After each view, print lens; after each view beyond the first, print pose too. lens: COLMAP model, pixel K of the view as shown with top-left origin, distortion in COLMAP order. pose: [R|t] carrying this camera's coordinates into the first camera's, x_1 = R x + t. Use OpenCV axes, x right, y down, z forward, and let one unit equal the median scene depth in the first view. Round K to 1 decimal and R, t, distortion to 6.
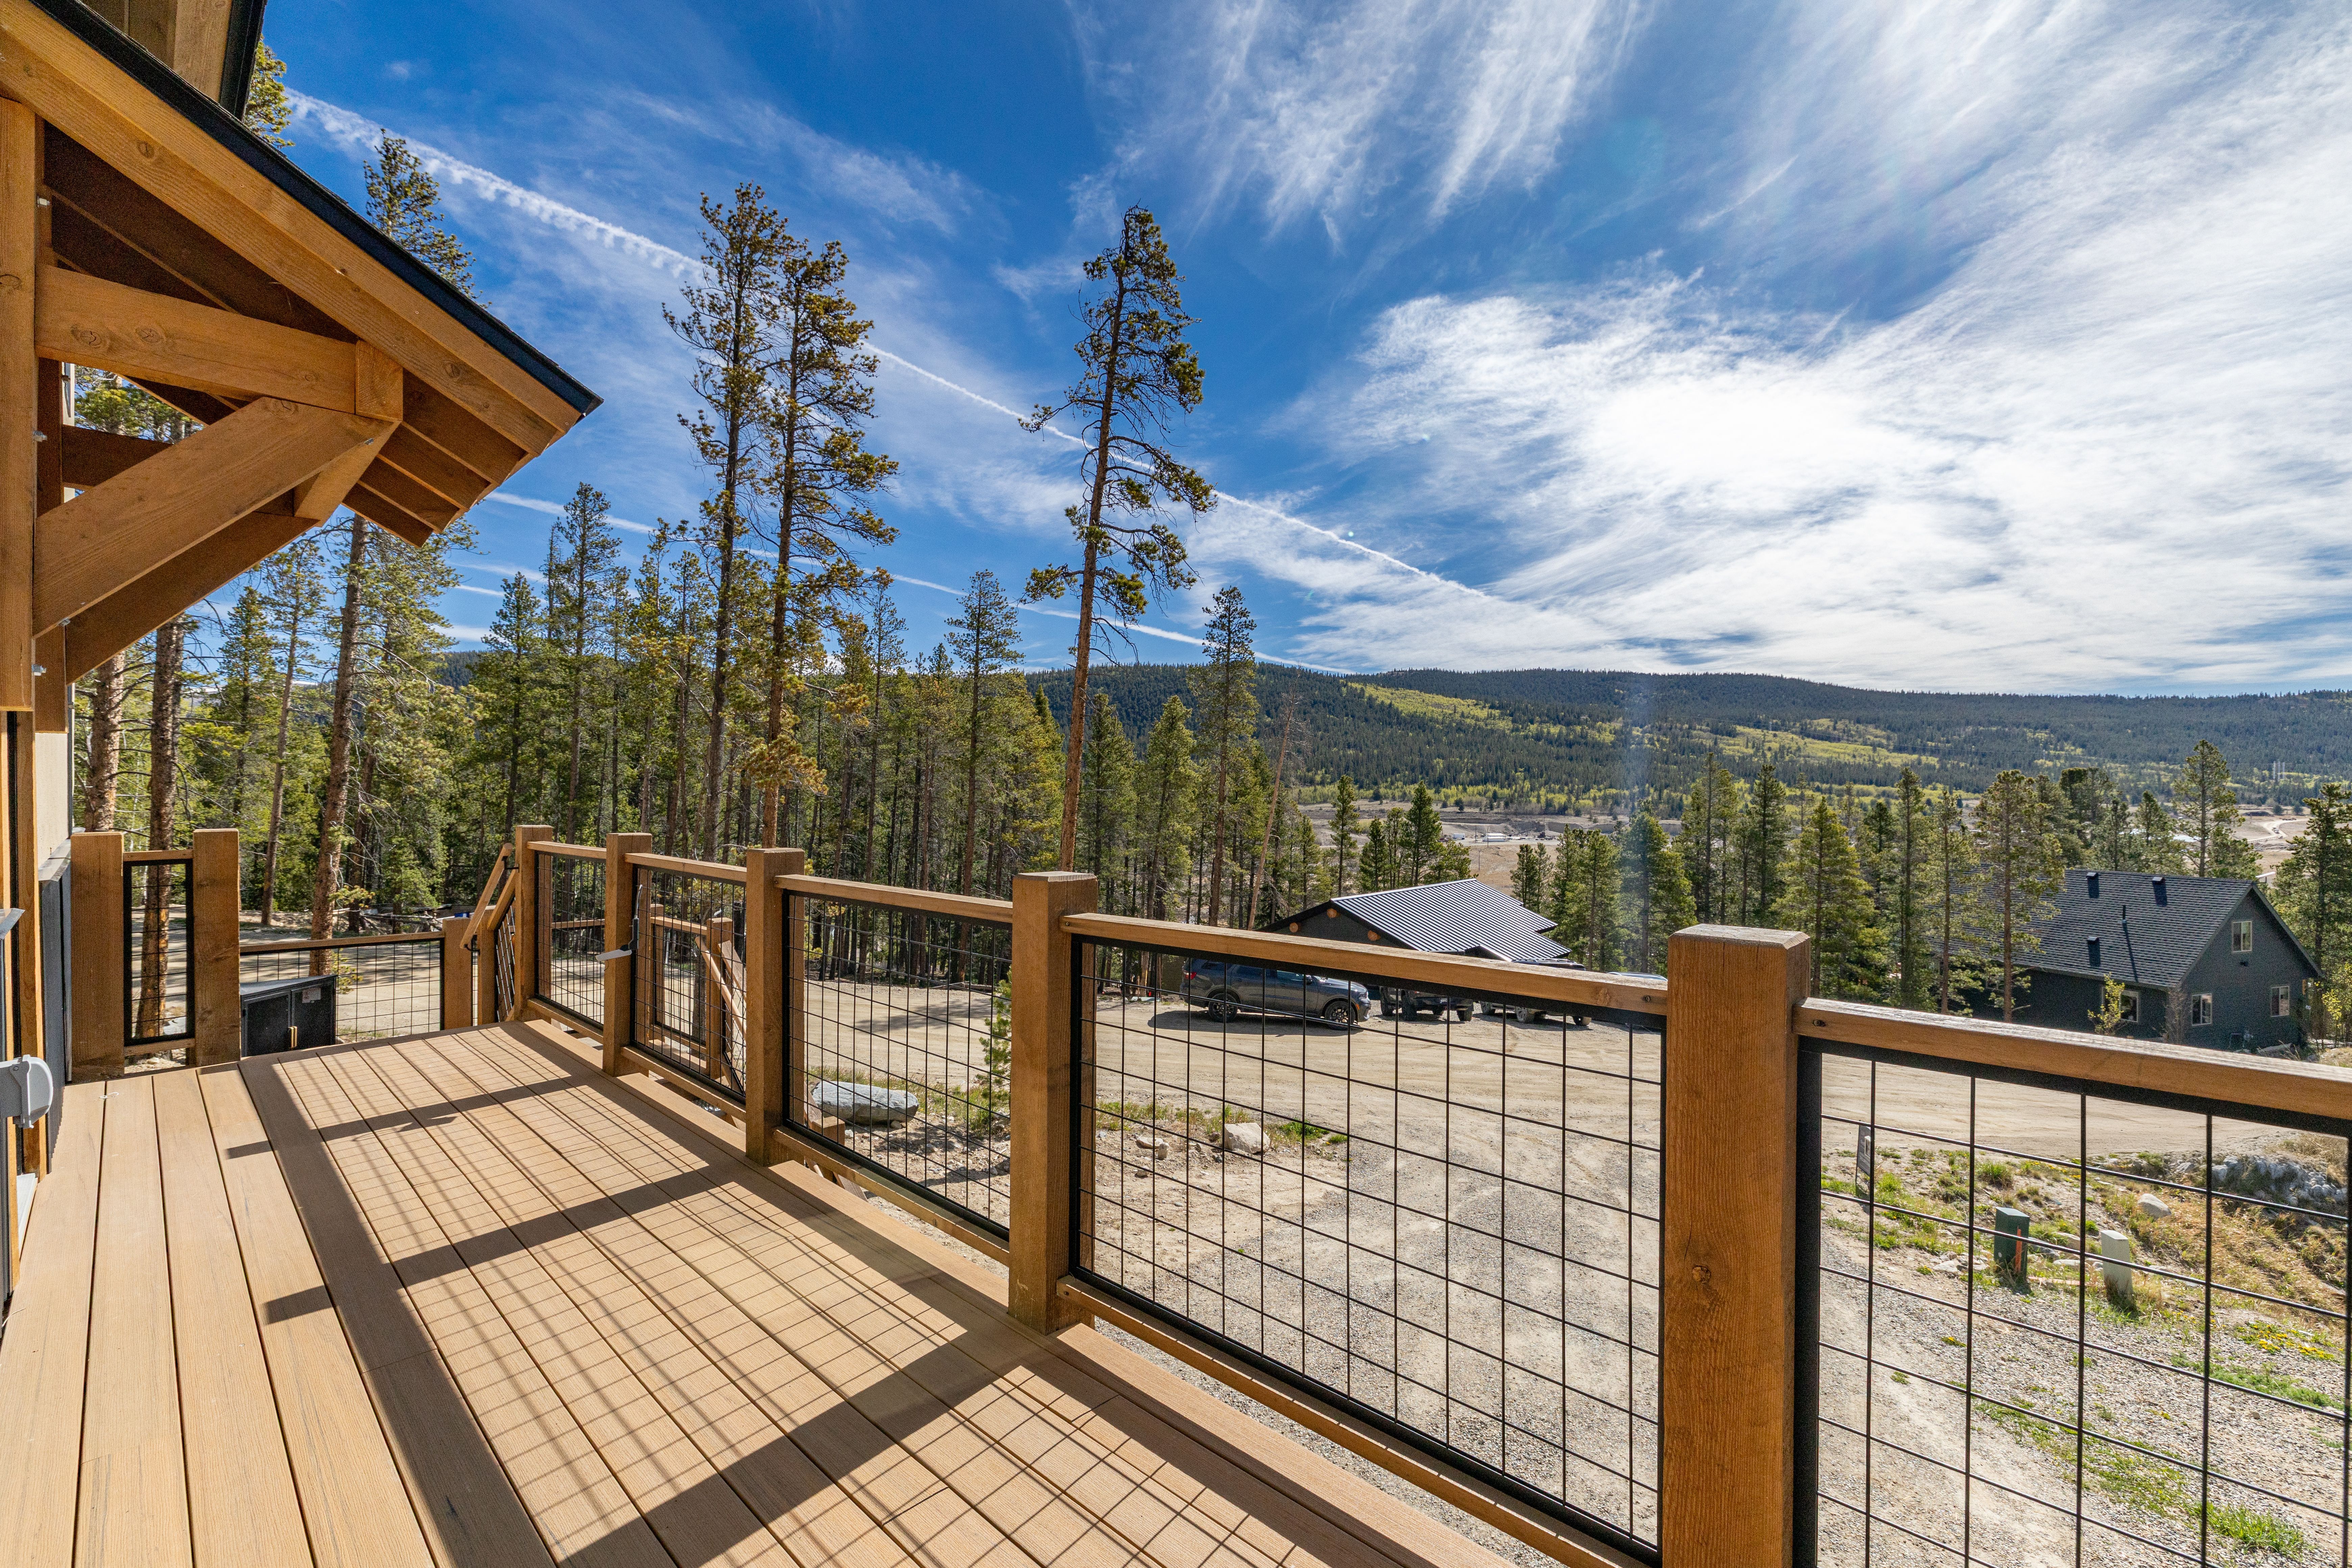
lens RADIAL K [[1053.2, 0, 1176.0], [0, 1053.2, 784.0], [0, 0, 1]] dist [-0.000794, 0.000029]
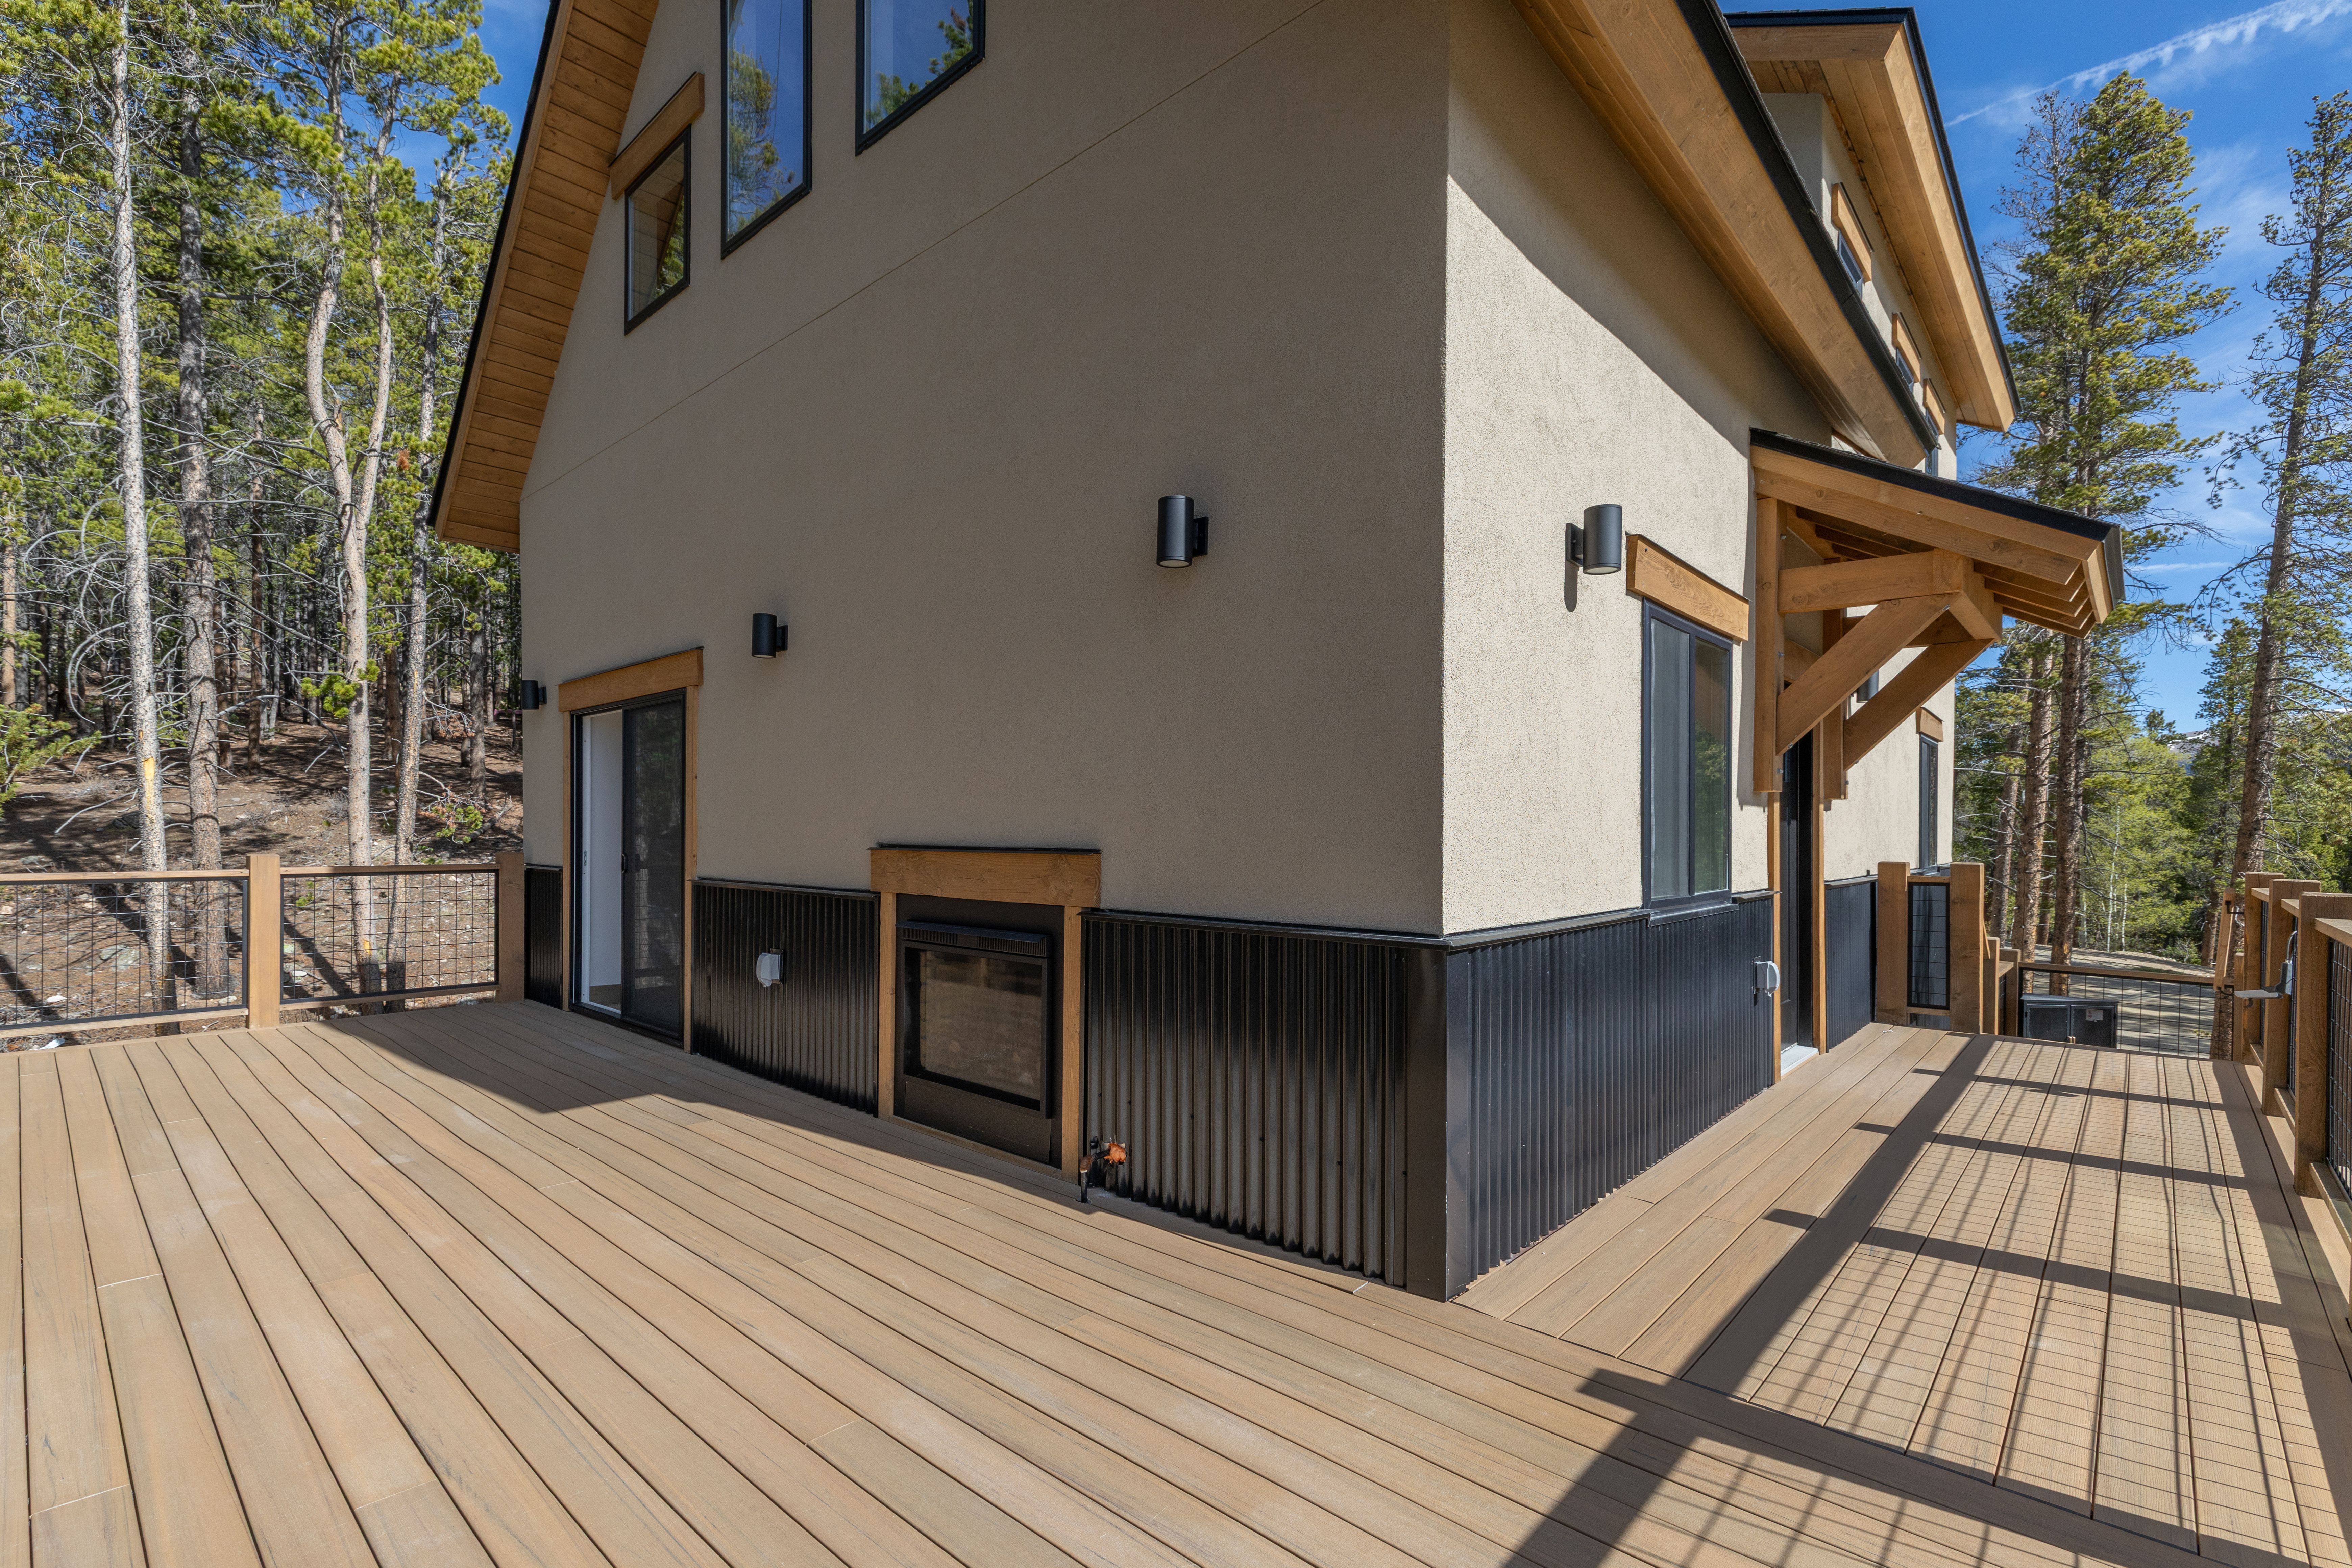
lens RADIAL K [[1053.2, 0, 1176.0], [0, 1053.2, 784.0], [0, 0, 1]] dist [-0.000794, 0.000029]
pose [[0.073053, -0.041491, -0.996465, 0.566493], [-0.004574, 0.999110, -0.041936, 0.002219], [0.997318, 0.007621, 0.072799, -0.190557]]
